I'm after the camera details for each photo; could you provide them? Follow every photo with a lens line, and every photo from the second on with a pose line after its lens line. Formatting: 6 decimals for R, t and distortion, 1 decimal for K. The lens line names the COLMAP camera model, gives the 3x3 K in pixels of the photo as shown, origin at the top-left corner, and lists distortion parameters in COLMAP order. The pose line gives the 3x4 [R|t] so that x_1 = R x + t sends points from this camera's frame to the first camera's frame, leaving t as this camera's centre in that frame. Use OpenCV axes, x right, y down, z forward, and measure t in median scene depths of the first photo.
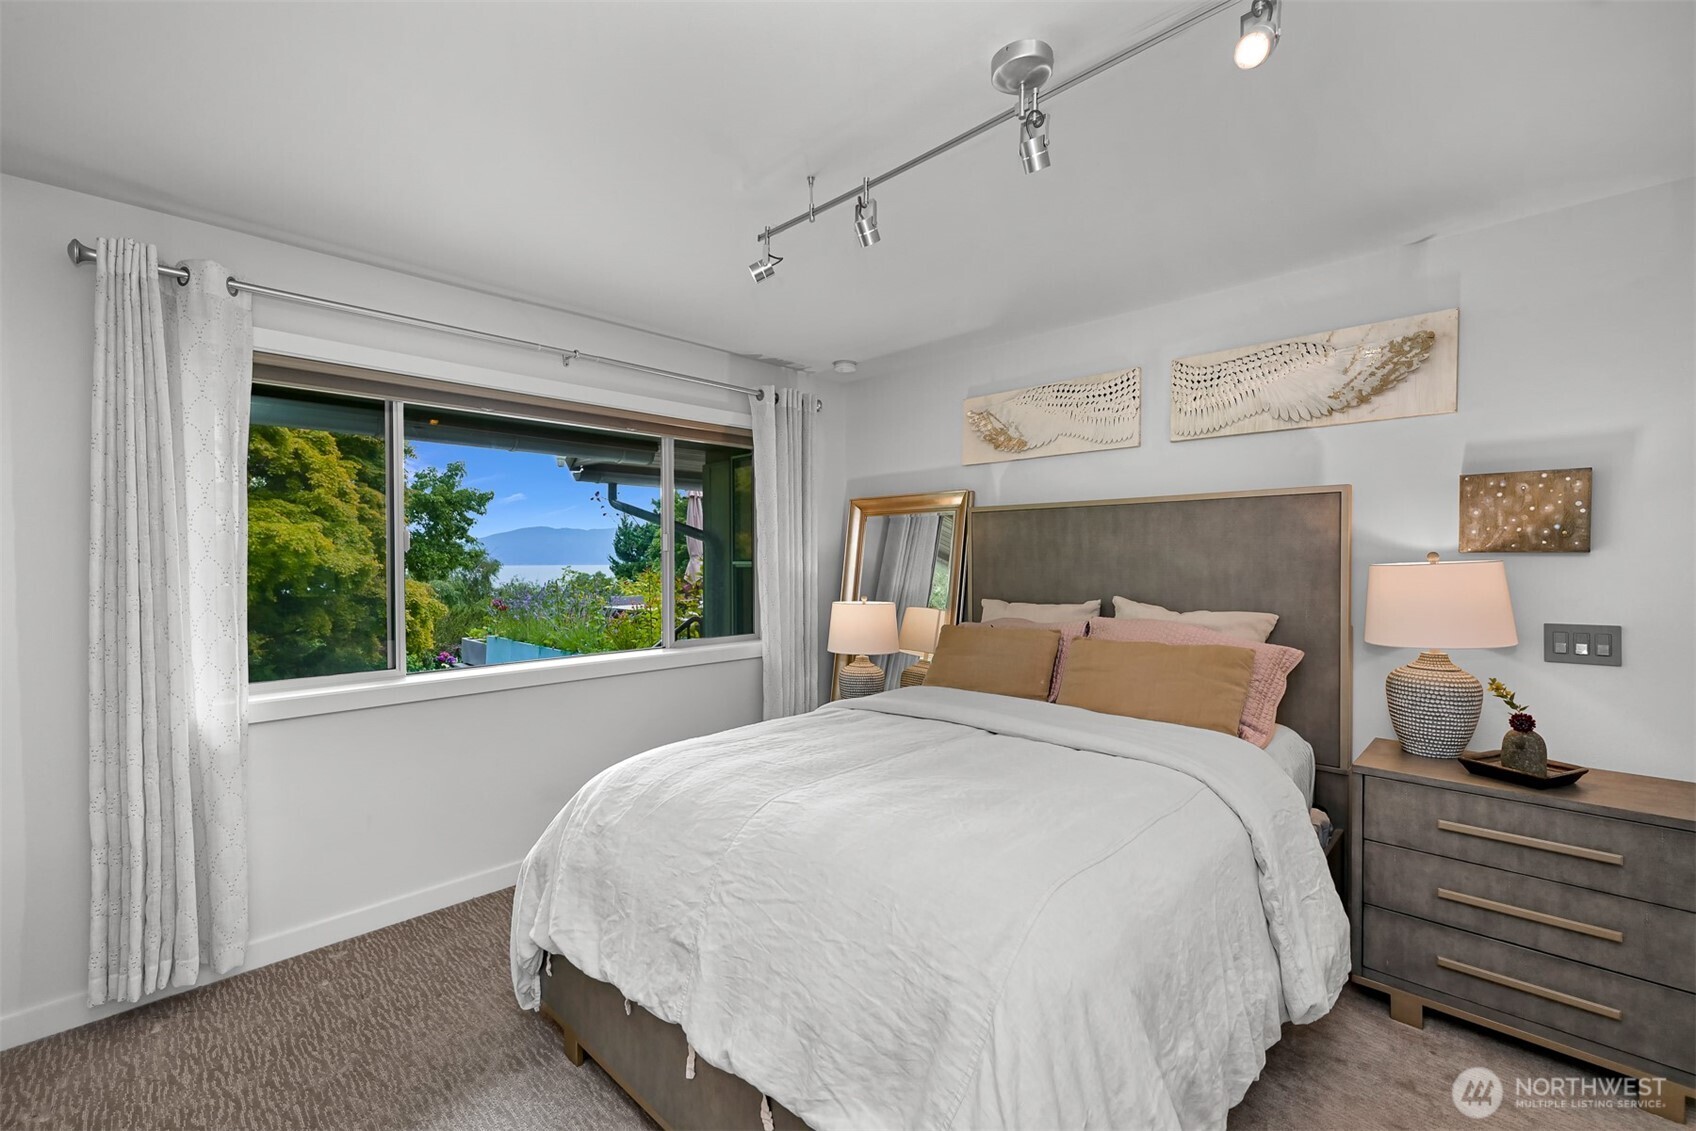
lens RADIAL K [[708.2, 0, 853.5], [0, 708.2, 578.6], [0, 0, 1]] dist [0.004796, 0.001237]
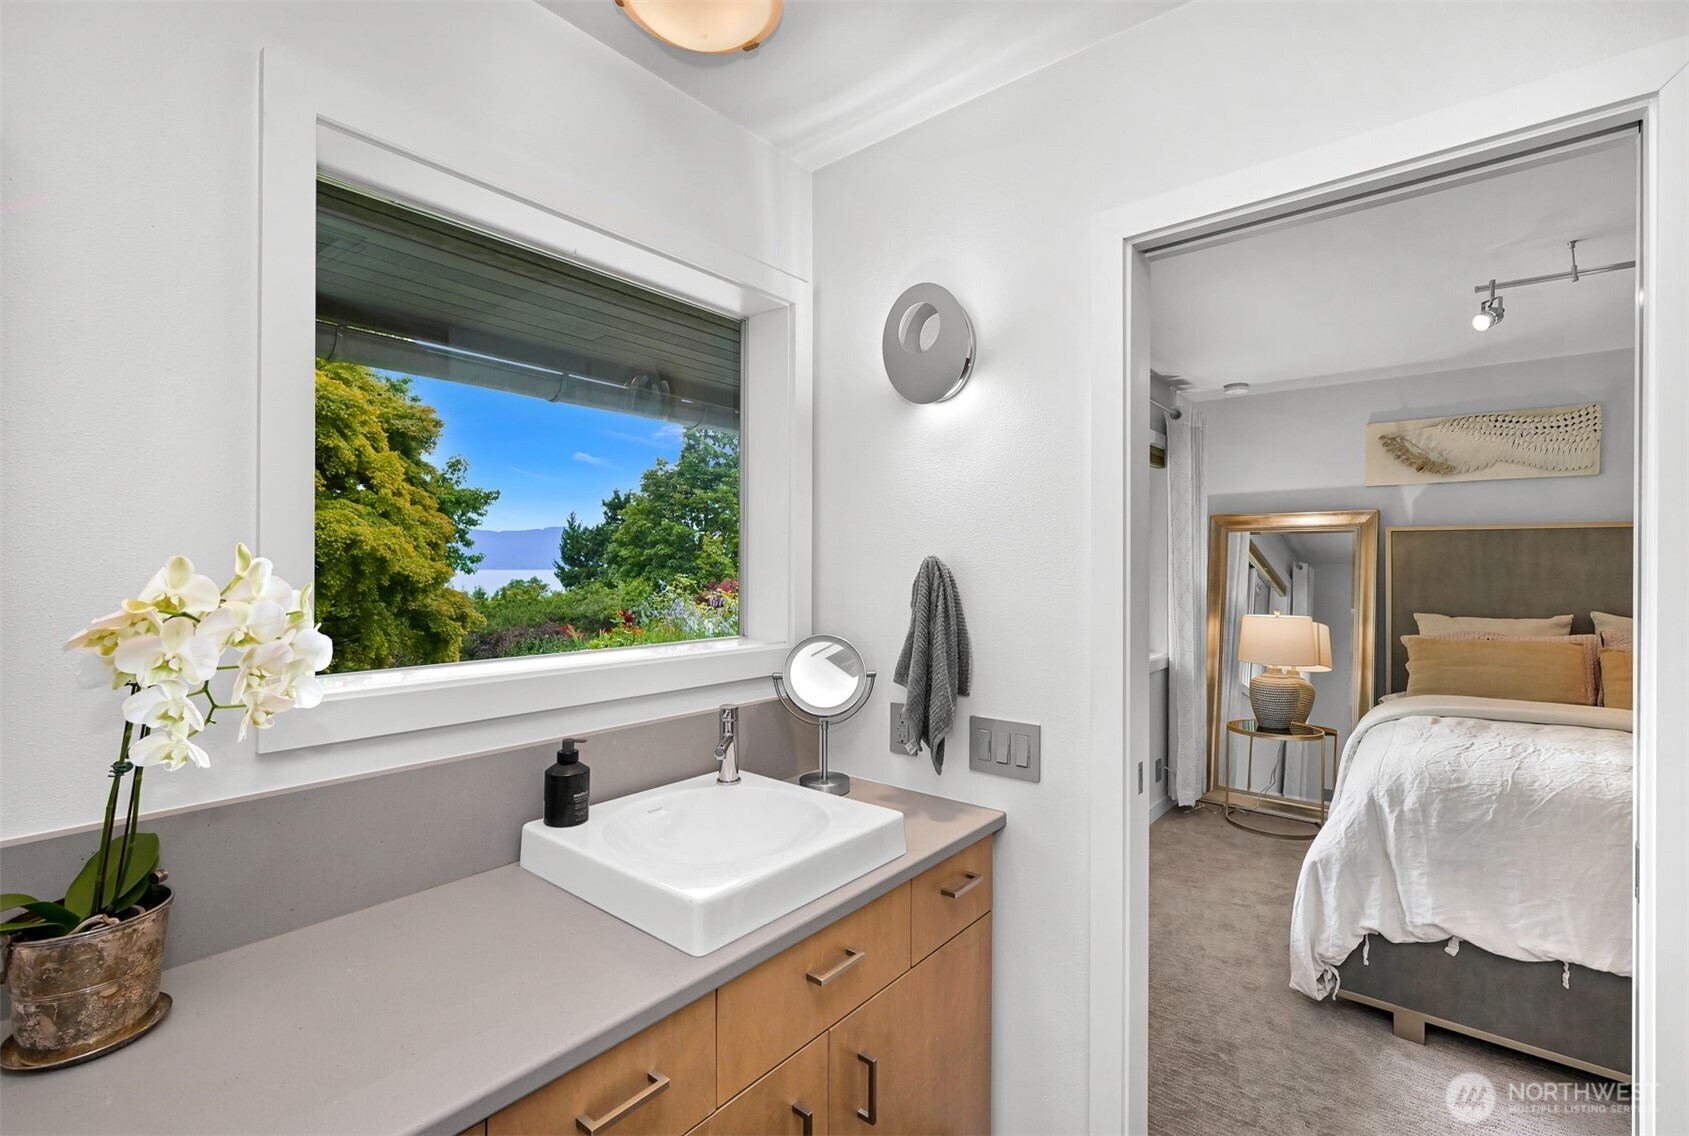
lens RADIAL K [[755.9, 0, 845.6], [0, 755.9, 559.1], [0, 0, 1]] dist [-0.002276, -0.001427]
pose [[0.996843, 0.010990, 0.078629, -0.249931], [-0.008023, 0.999247, -0.037949, -0.000748], [-0.078987, 0.037198, 0.996181, -0.018374]]
